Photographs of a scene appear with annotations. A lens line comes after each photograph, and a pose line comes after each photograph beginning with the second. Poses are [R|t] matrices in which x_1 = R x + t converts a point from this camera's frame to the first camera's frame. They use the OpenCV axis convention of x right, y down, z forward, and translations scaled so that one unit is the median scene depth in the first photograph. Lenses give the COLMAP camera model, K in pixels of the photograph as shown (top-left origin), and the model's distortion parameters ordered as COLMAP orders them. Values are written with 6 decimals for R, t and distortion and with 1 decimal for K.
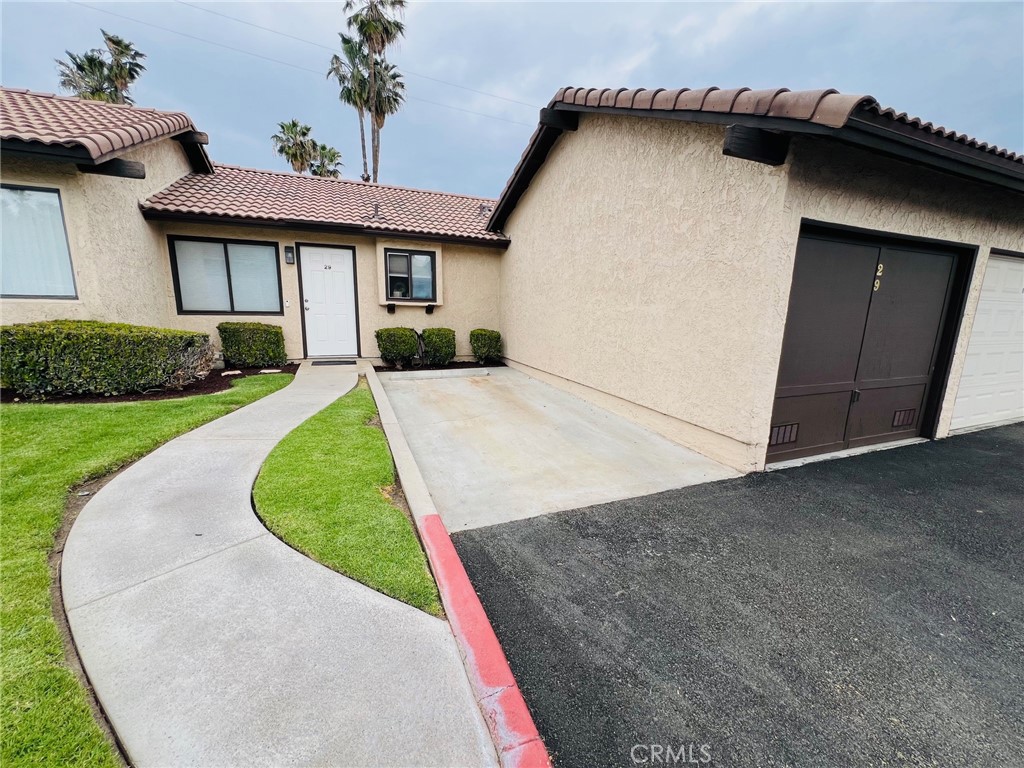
lens RADIAL K [[409.9, 0, 512.1], [0, 409.9, 386.1], [0, 0, 1]] dist [-0.002926, 0.000517]
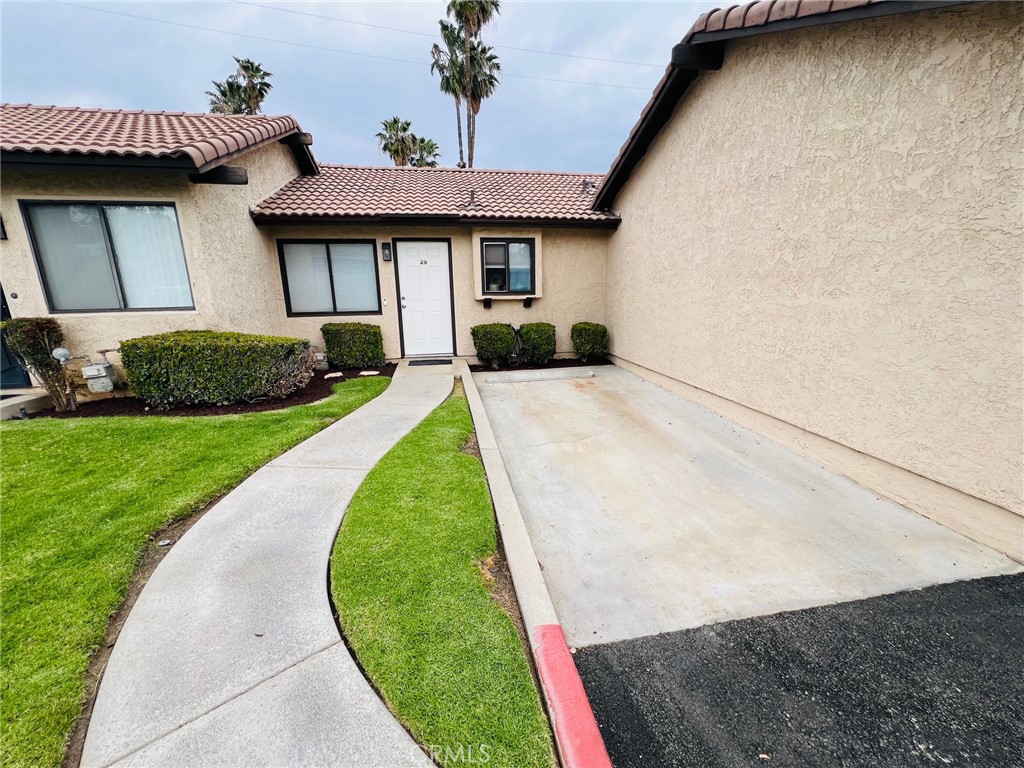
lens RADIAL K [[409.9, 0, 511.7], [0, 409.9, 386.3], [0, 0, 1]] dist [-0.002926, 0.000517]
pose [[0.975699, 0.013603, -0.218695, -0.063089], [-0.004710, 0.999143, 0.041133, -0.070840], [0.219067, -0.039103, 0.974926, 0.175536]]
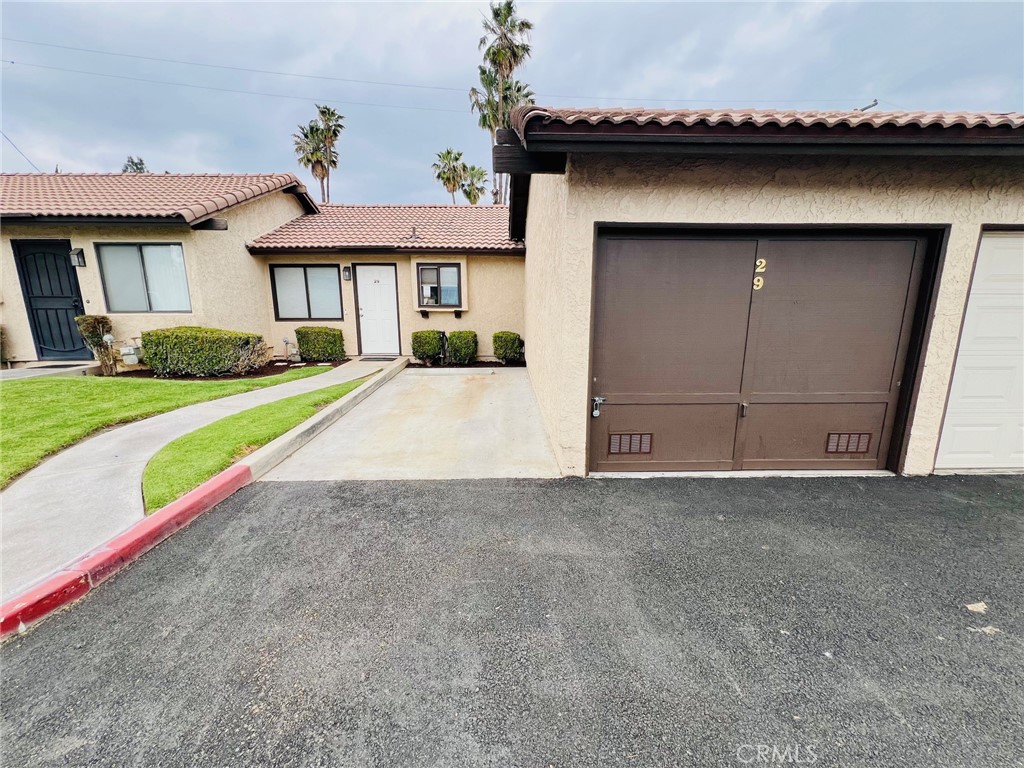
lens RADIAL K [[409.9, 0, 510.3], [0, 409.9, 384.7], [0, 0, 1]] dist [-0.002926, 0.000517]
pose [[0.932134, 0.047062, -0.359041, 0.646274], [-0.049437, 0.998774, 0.002569, -0.007018], [0.358722, 0.015355, 0.933318, 0.003352]]
